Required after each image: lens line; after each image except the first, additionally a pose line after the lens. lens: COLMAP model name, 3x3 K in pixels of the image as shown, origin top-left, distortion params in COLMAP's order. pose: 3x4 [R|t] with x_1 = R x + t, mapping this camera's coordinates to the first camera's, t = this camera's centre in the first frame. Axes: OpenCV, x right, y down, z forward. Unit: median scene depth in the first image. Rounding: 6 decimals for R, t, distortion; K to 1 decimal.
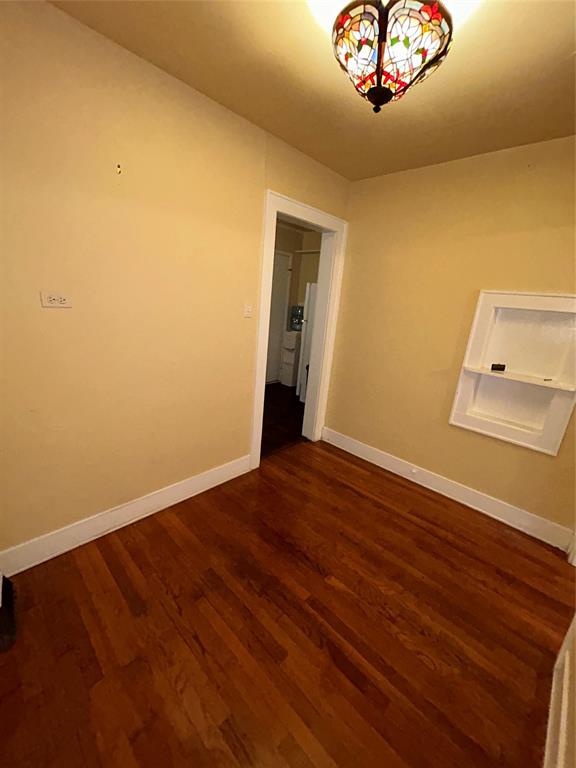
lens RADIAL K [[311.4, 0, 289.0], [0, 311.4, 381.4], [0, 0, 1]] dist [0.002013, 0.000265]
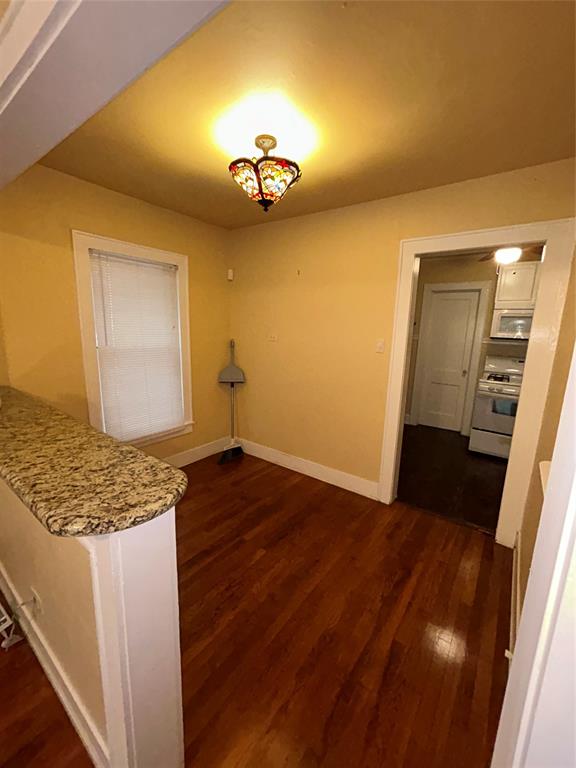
lens RADIAL K [[311.4, 0, 289.0], [0, 311.4, 381.4], [0, 0, 1]] dist [0.002013, 0.000265]
pose [[0.135823, 0.107292, -0.984906, 1.095487], [-0.277603, 0.958418, 0.066124, -0.102574], [0.951046, 0.264431, 0.159959, 0.615307]]
